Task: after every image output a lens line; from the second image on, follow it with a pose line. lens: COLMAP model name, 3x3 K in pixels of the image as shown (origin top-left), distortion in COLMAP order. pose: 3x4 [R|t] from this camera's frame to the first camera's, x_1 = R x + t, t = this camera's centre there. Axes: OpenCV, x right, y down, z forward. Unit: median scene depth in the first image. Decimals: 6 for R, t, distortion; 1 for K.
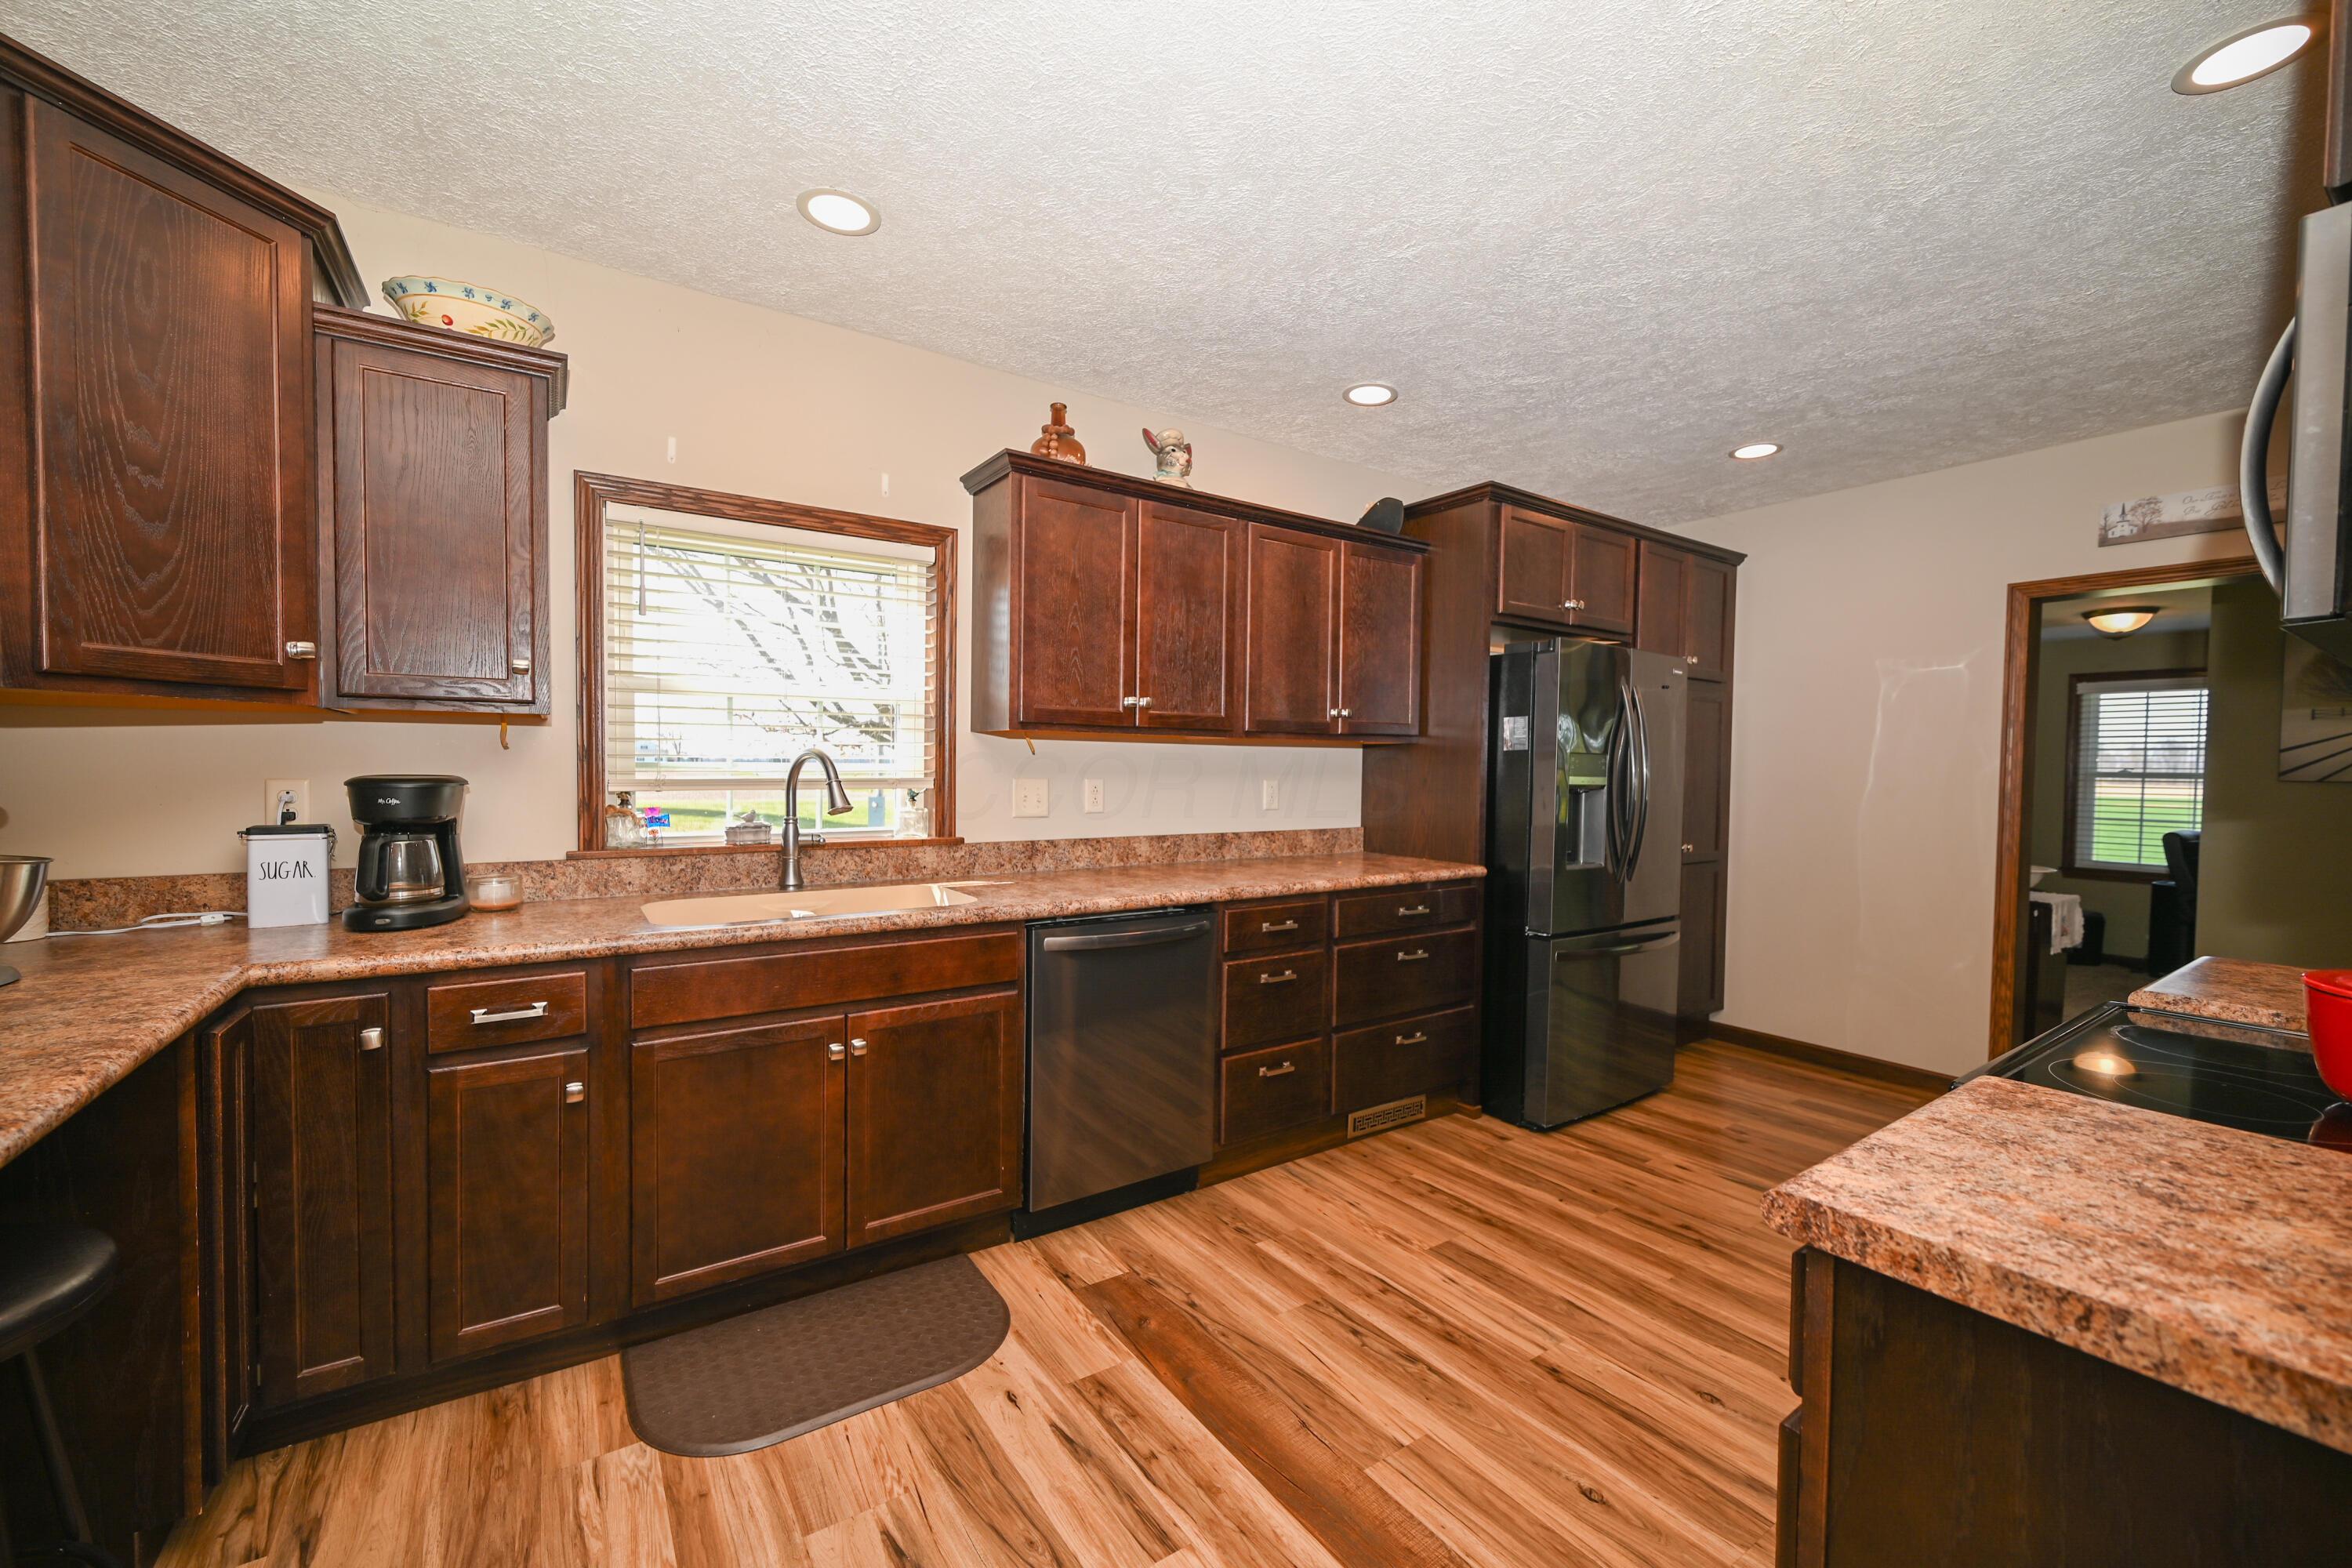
lens RADIAL K [[924.5, 0, 1172.5], [0, 924.5, 796.3], [0, 0, 1]] dist [0.001085, 0.000466]
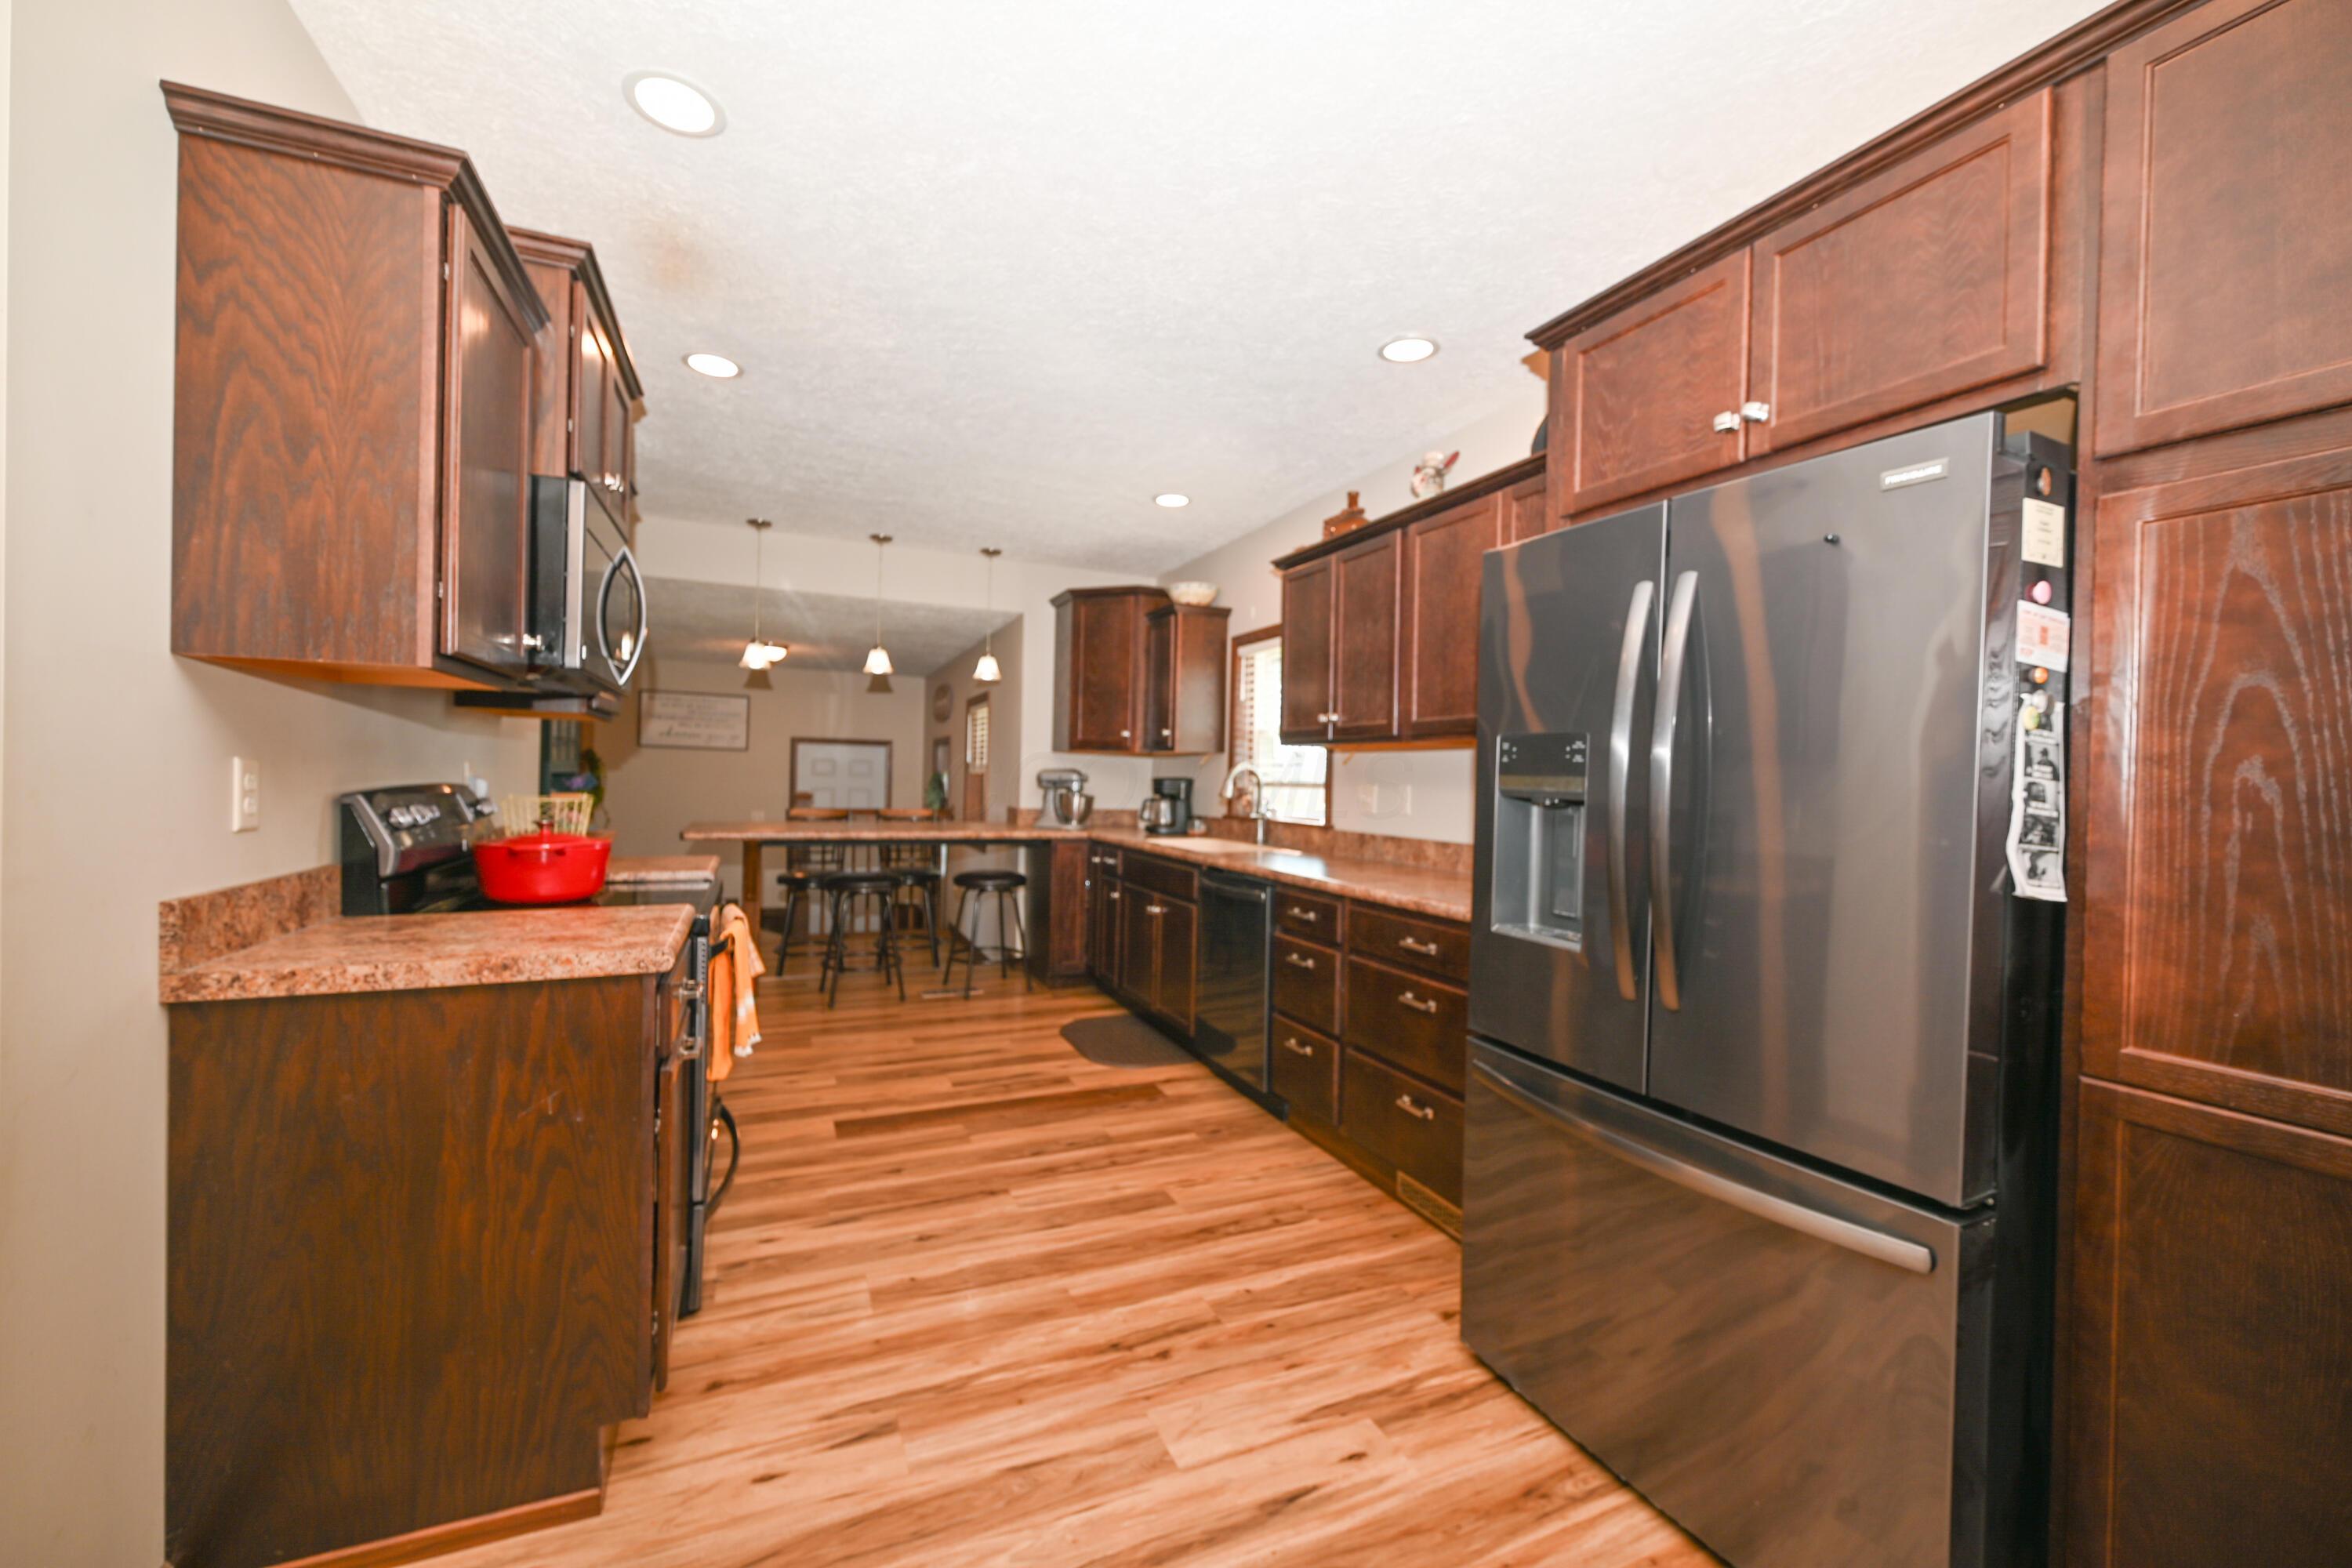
lens RADIAL K [[924.5, 0, 1174.1], [0, 924.5, 795.8], [0, 0, 1]] dist [0.001085, 0.000466]
pose [[-0.183104, 0.002836, -0.983089, 1.198623], [-0.053862, 0.998465, 0.012912, -0.004974], [0.981617, 0.055315, -0.182670, 1.033065]]
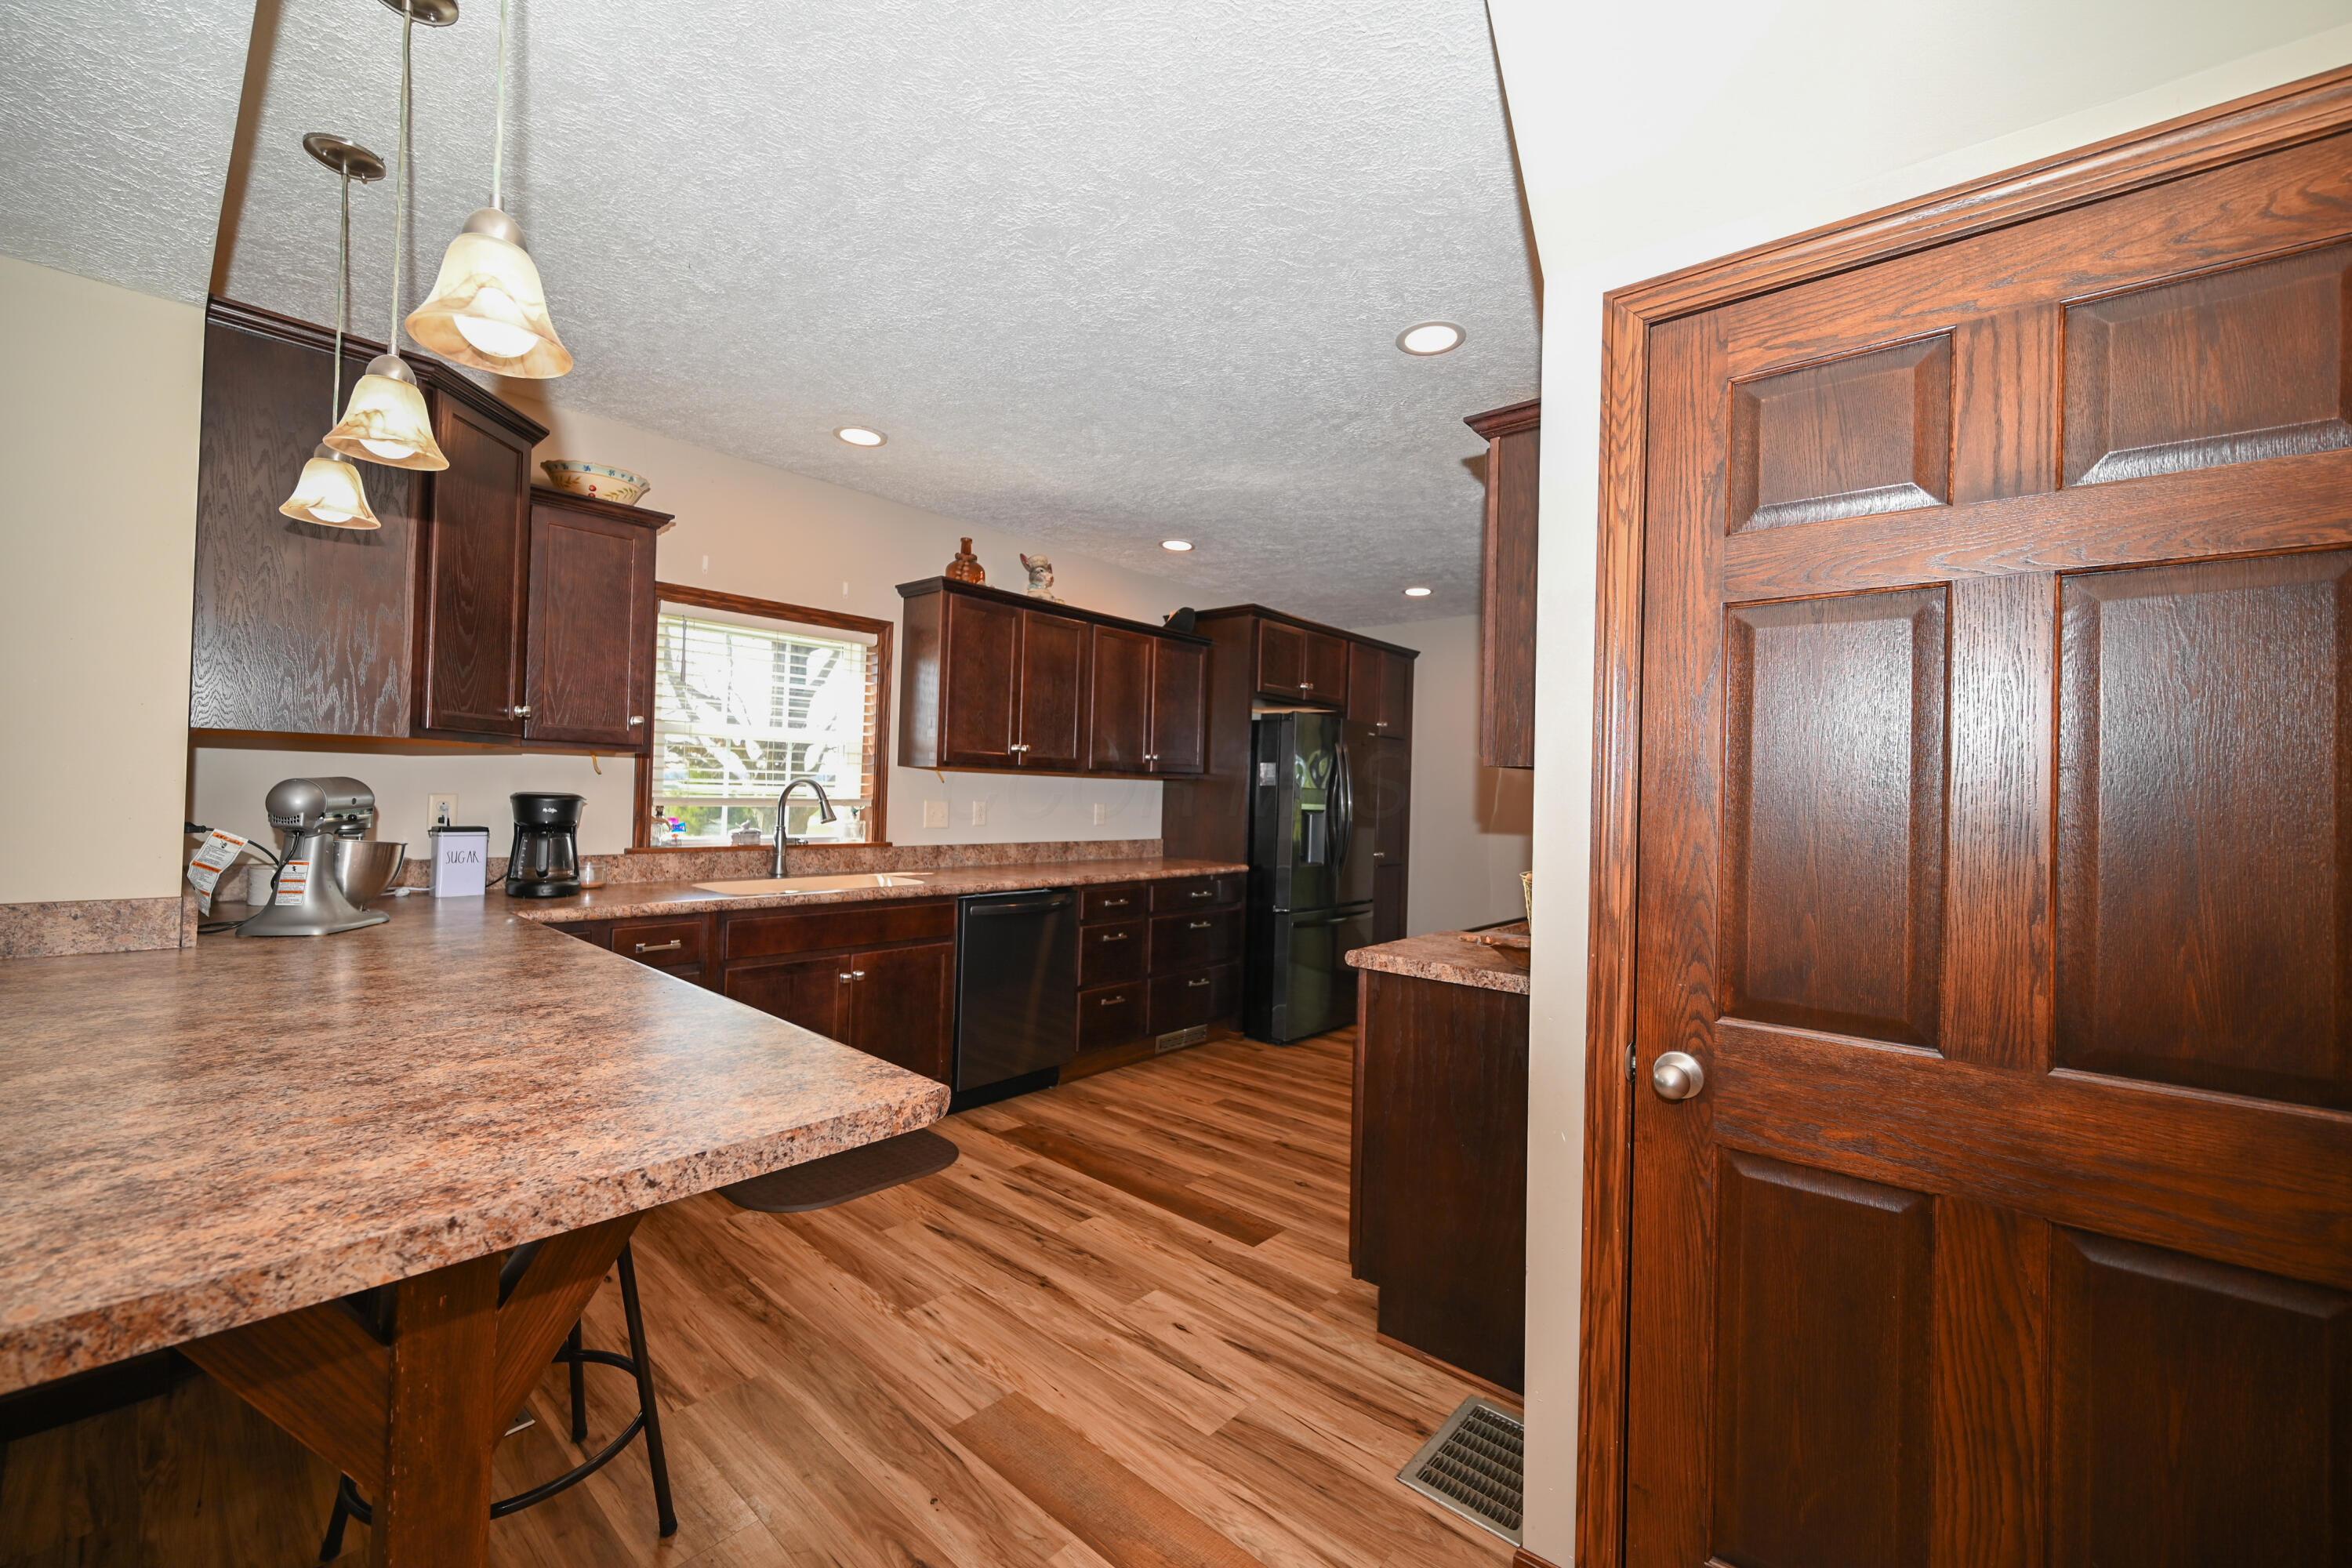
lens RADIAL K [[924.5, 0, 1179.7], [0, 924.5, 788.5], [0, 0, 1]] dist [0.001085, 0.000466]
pose [[0.966956, 0.017677, 0.254328, -0.163440], [-0.009294, 0.999374, -0.034127, 0.007404], [-0.254772, 0.030636, 0.966516, -0.455844]]
